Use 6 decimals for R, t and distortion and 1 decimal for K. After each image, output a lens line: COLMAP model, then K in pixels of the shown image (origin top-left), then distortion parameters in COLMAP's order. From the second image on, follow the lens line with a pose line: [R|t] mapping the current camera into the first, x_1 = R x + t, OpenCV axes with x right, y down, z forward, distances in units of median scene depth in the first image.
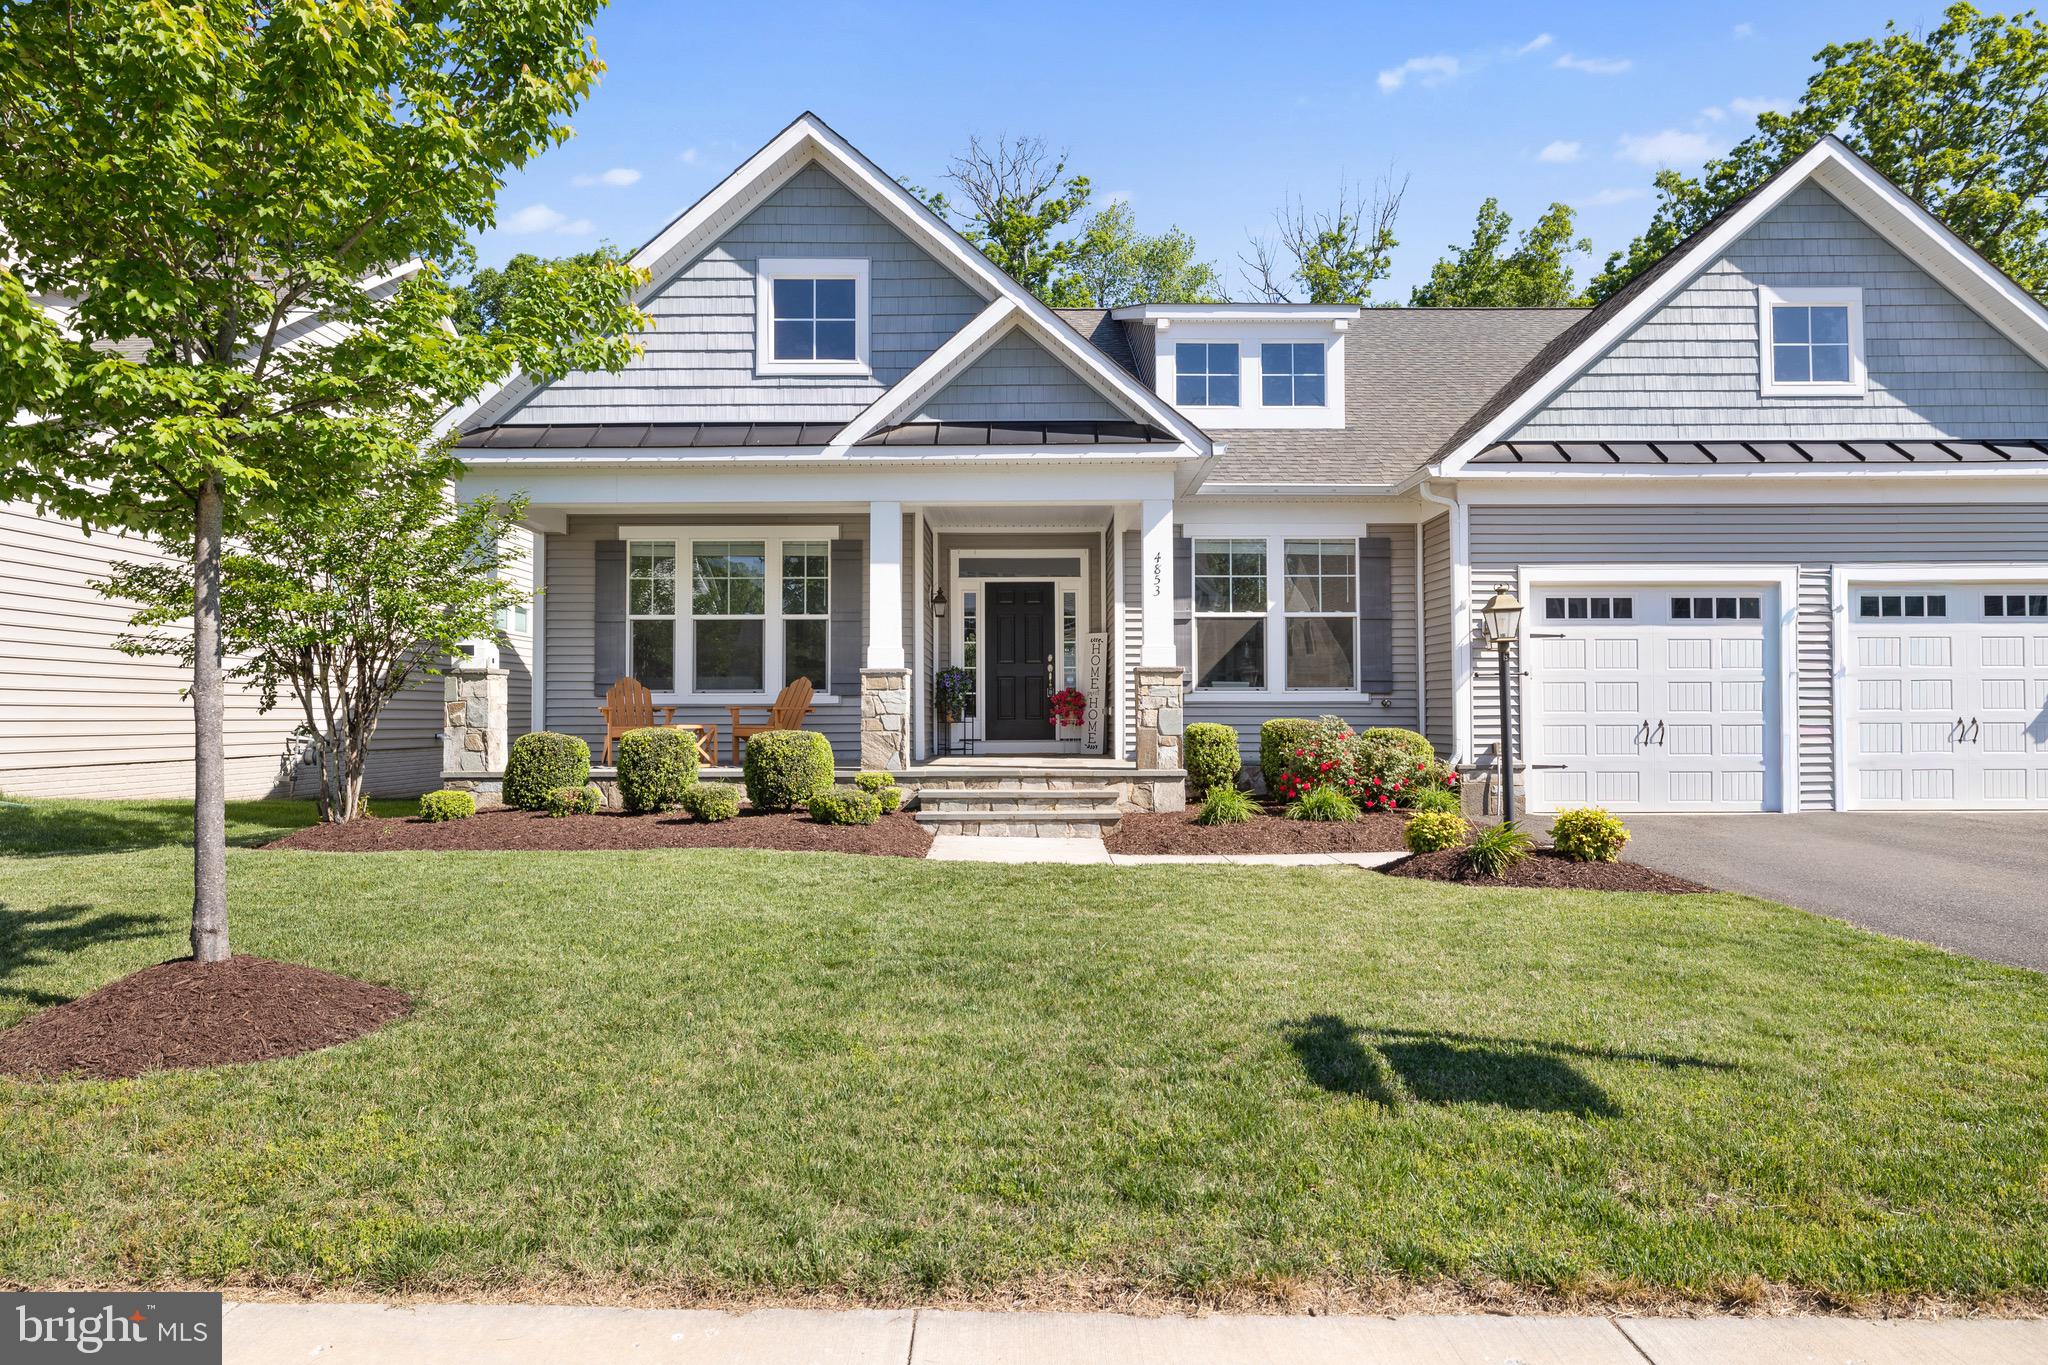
lens RADIAL K [[1239.2, 0, 1022.3], [0, 1239.2, 681.8], [0, 0, 1]] dist [-0.003193, 0.000024]
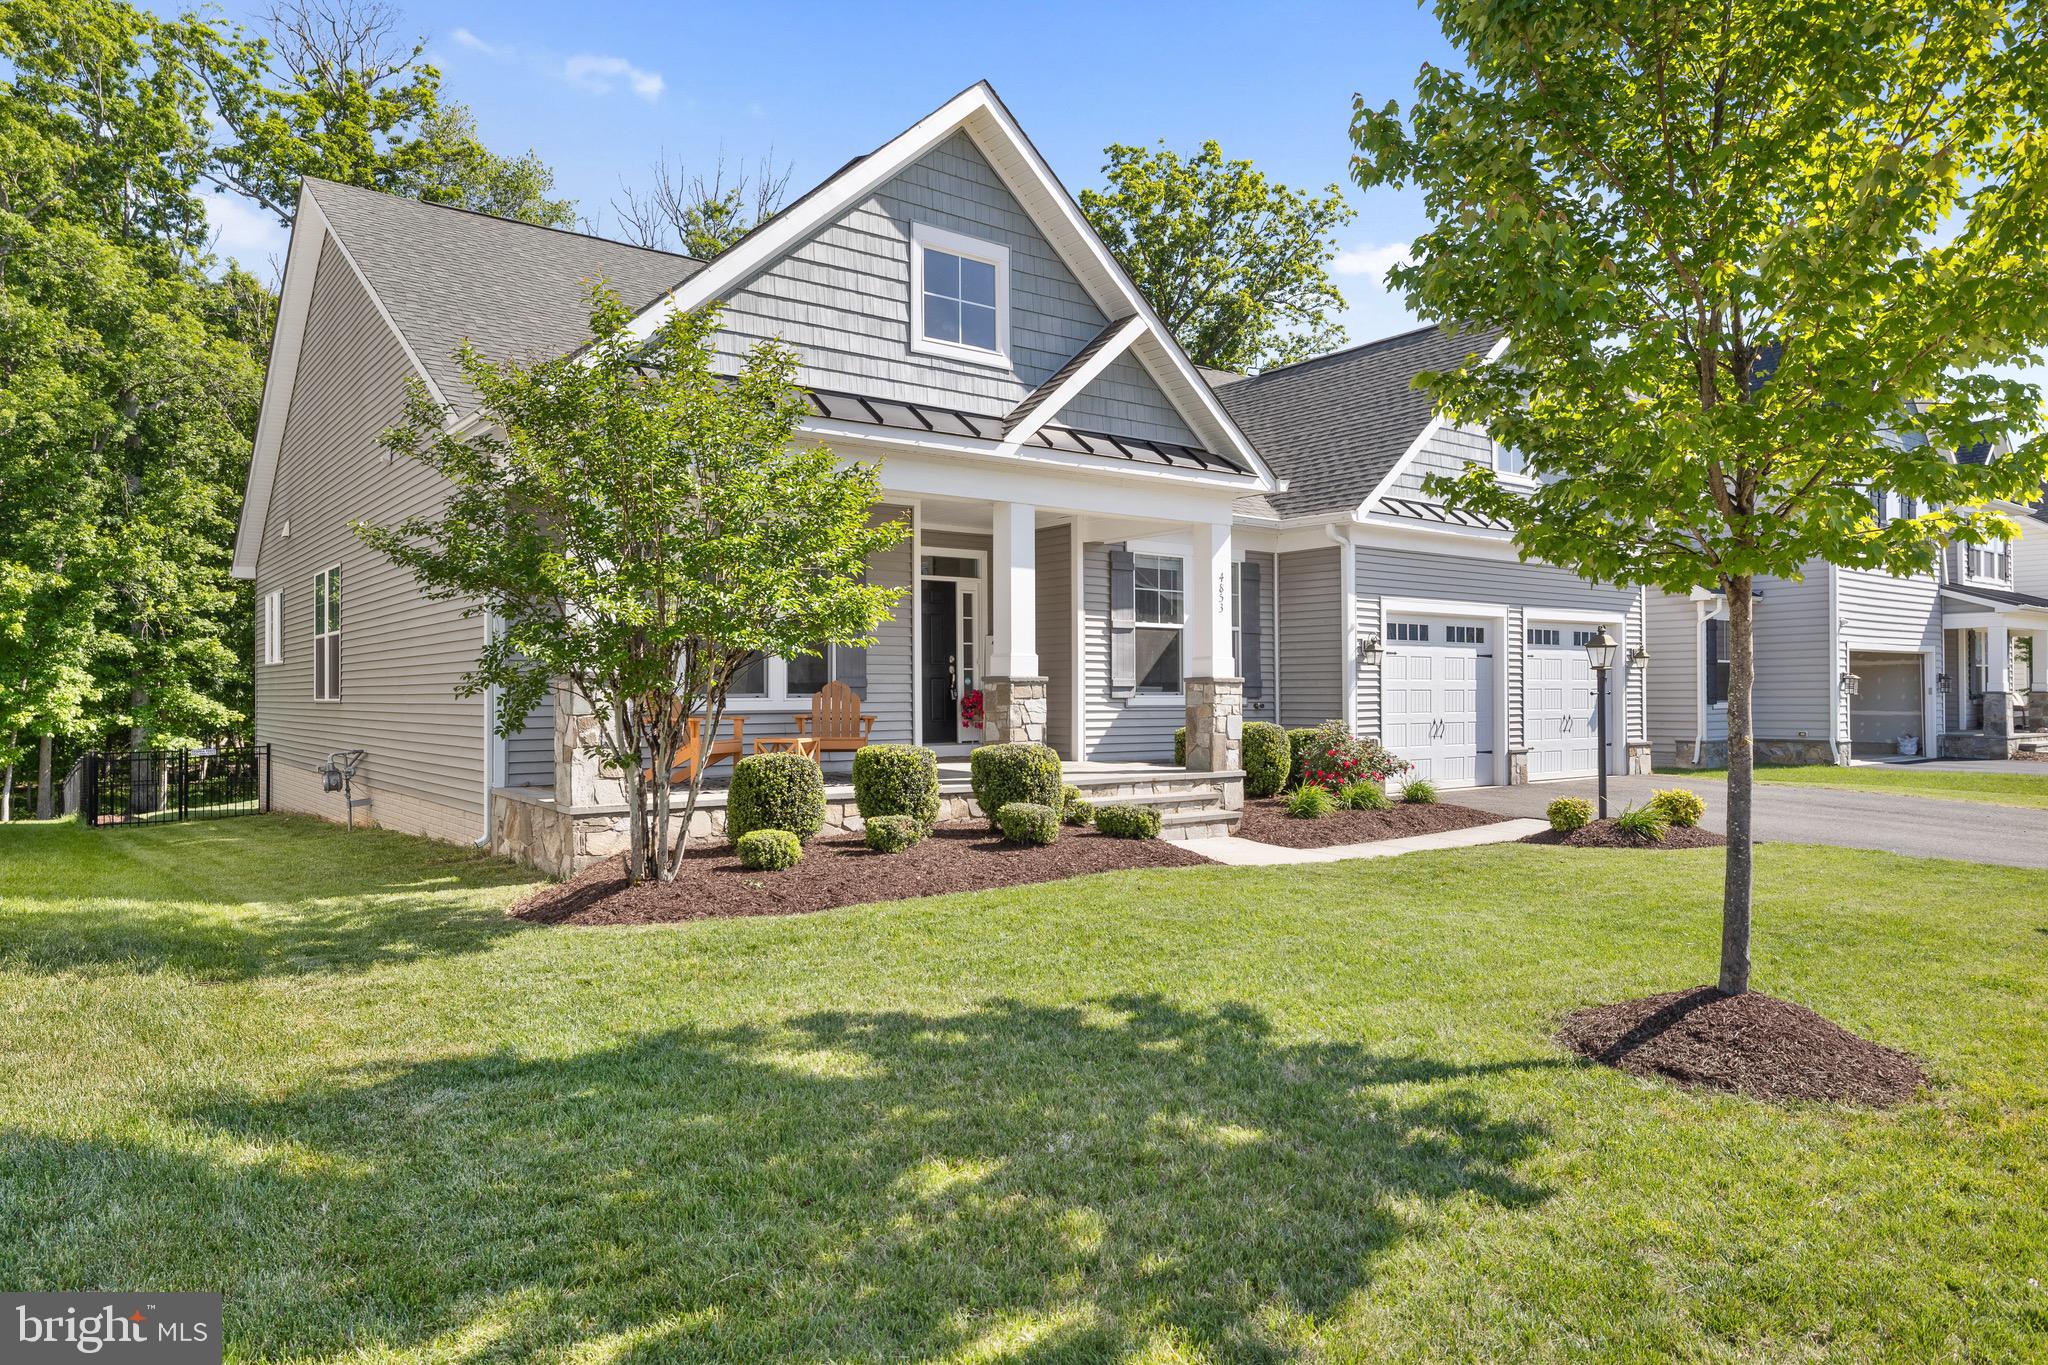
lens RADIAL K [[1311.2, 0, 1014.7], [0, 1311.2, 677.1], [0, 0, 1]] dist [-0.012380, -0.001641]
pose [[0.786997, 0.007995, 0.616905, -0.699517], [-0.015844, 0.999848, 0.007254, -0.016441], [-0.616753, -0.015484, 0.787004, 0.185170]]
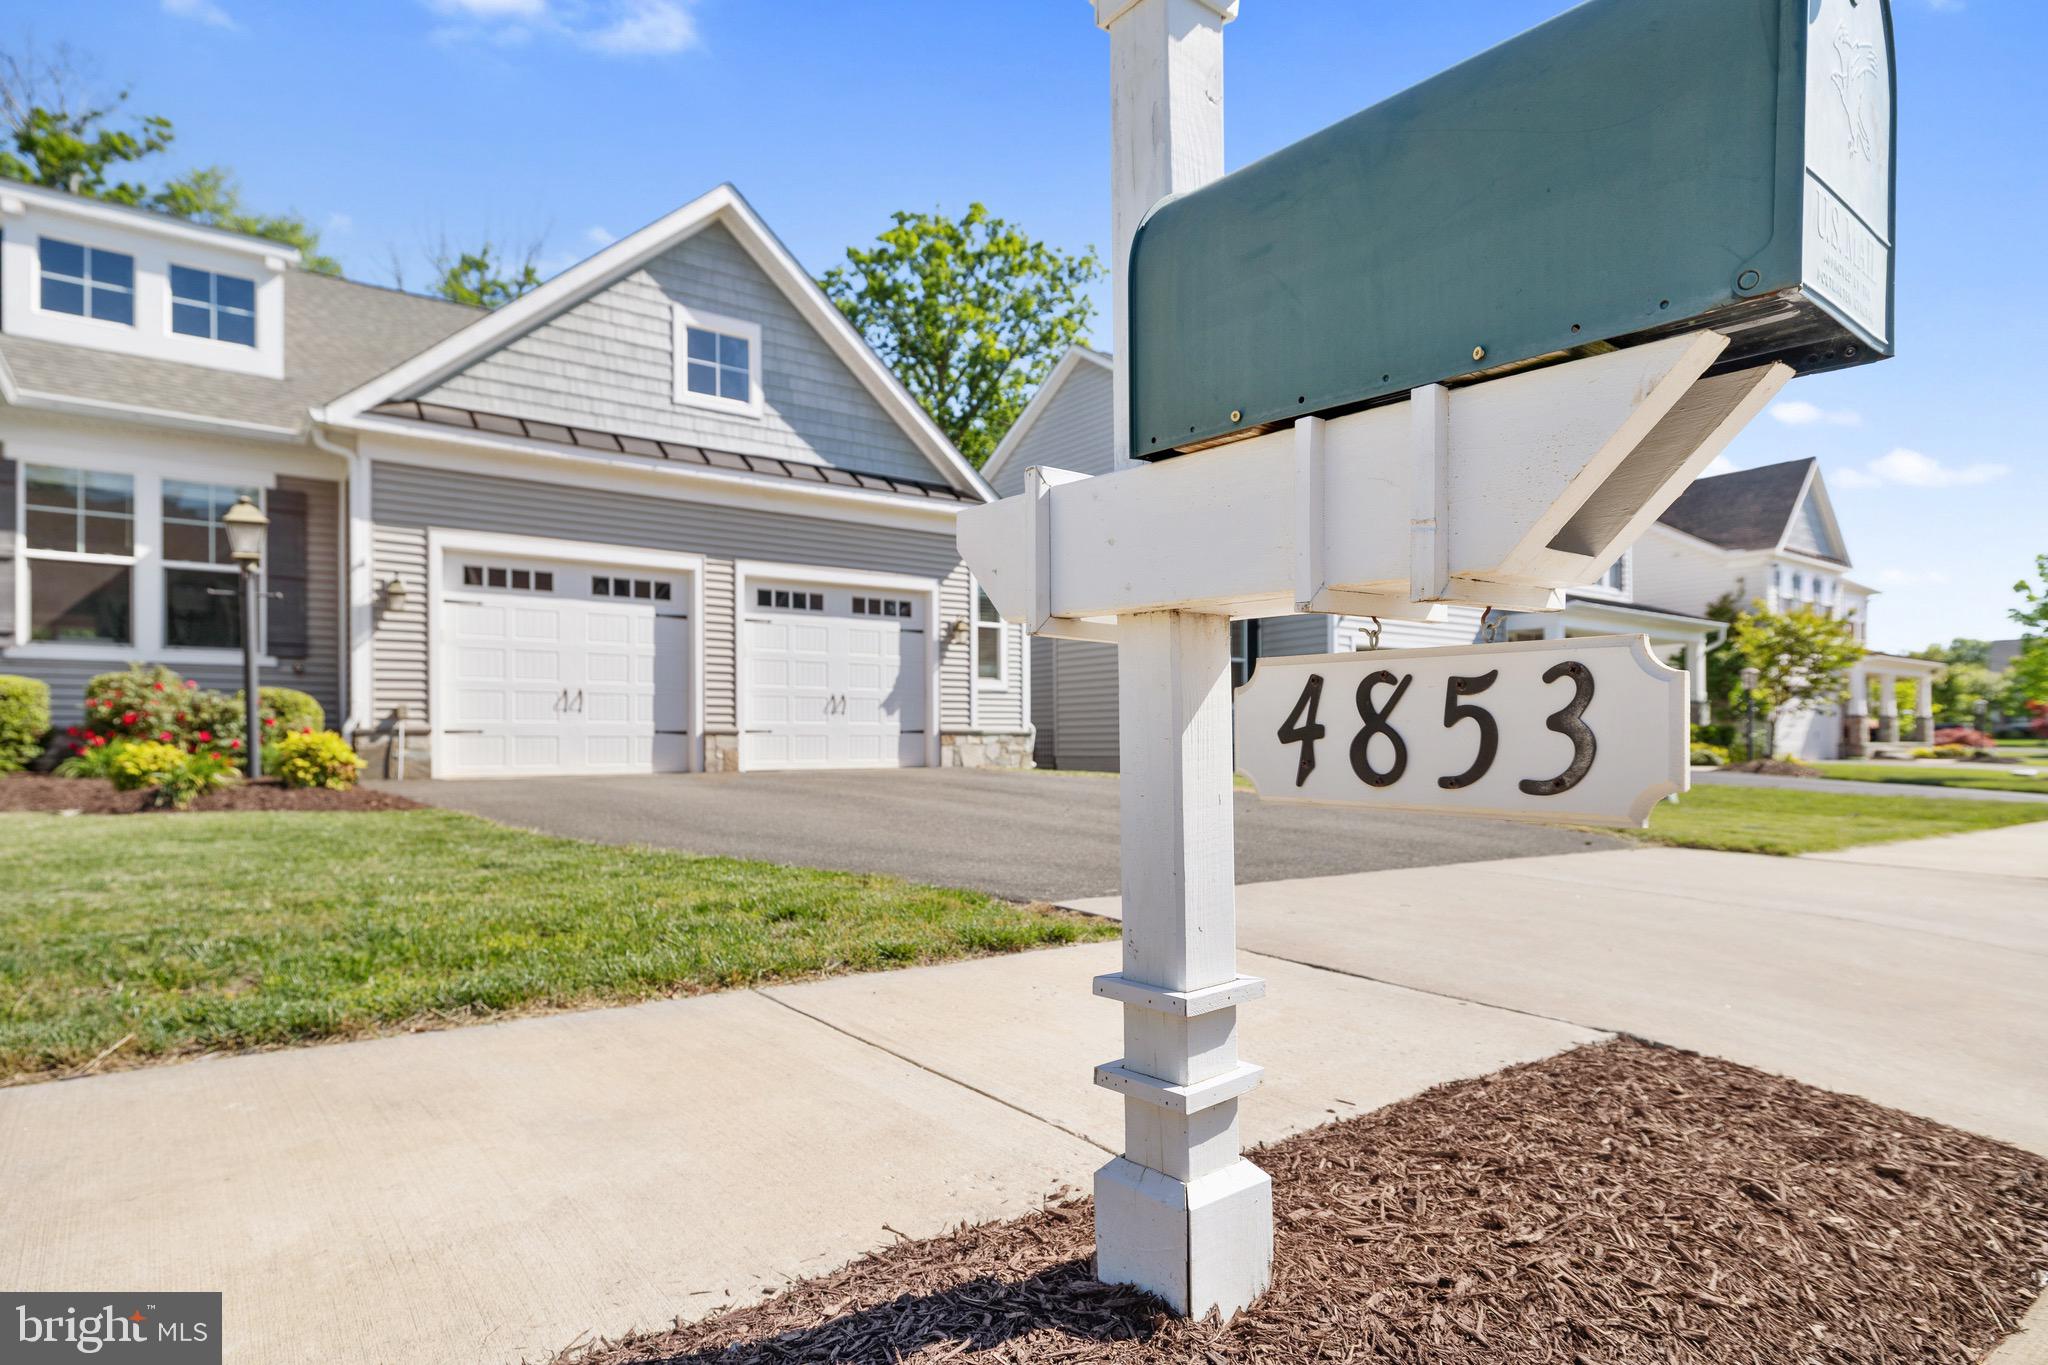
lens RADIAL K [[1099.4, 0, 1042.3], [0, 1099.4, 754.6], [0, 0, 1]] dist [-0.010646, -0.001771]
pose [[0.792452, -0.005803, 0.609907, 0.252955], [-0.011711, 0.999626, 0.024727, 0.059425], [-0.609822, -0.026737, 0.792087, 0.001811]]
